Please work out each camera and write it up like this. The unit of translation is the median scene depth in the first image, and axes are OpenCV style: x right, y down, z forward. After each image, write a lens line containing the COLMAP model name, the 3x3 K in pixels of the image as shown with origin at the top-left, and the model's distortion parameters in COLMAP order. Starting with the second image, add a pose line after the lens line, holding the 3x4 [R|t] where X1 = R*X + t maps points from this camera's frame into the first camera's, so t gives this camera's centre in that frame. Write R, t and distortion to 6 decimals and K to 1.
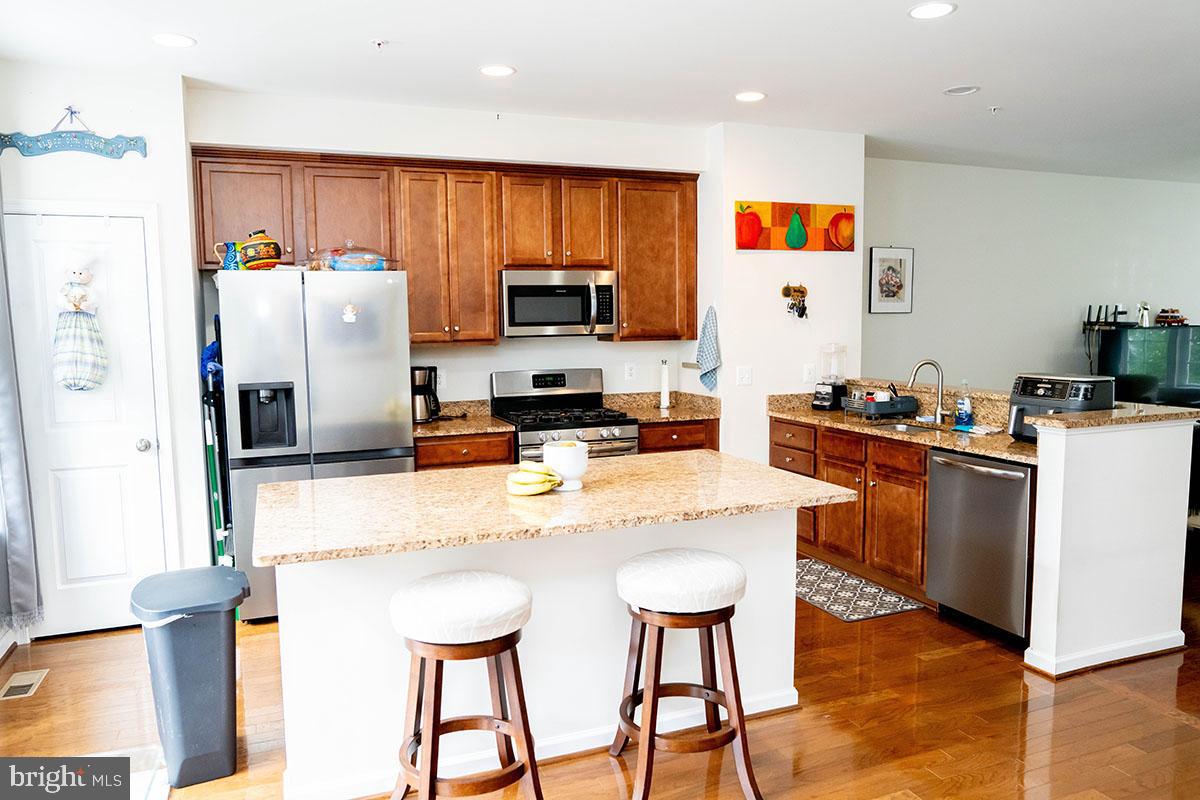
lens RADIAL K [[859.6, 0, 600.0], [0, 859.6, 400.0], [0, 0, 1]] dist [0.027402, 0.001715]
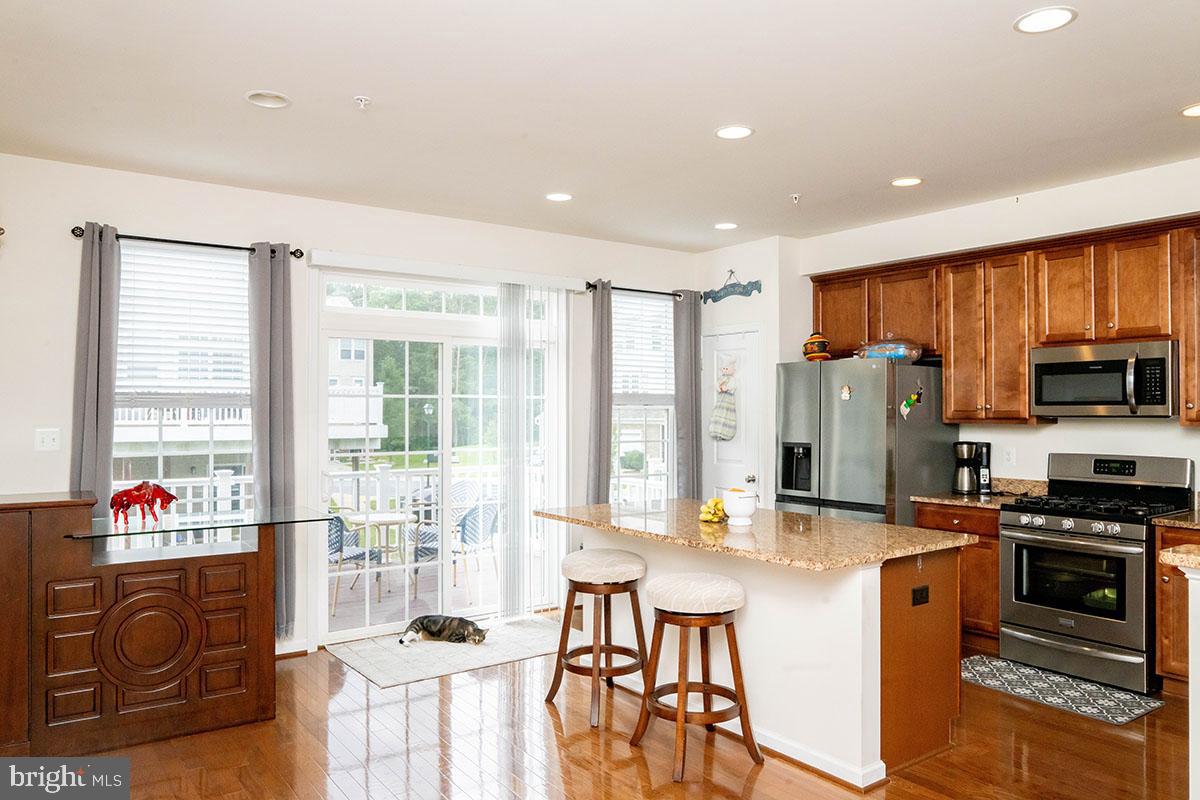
lens RADIAL K [[882.6, 0, 600.0], [0, 882.6, 400.0], [0, 0, 1]] dist [0.001976, 0.001671]
pose [[0.279897, 0.000307, -0.960030, 0.717989], [-0.102190, 0.994328, -0.029476, -0.011022], [0.954576, 0.106356, 0.278341, 0.243595]]
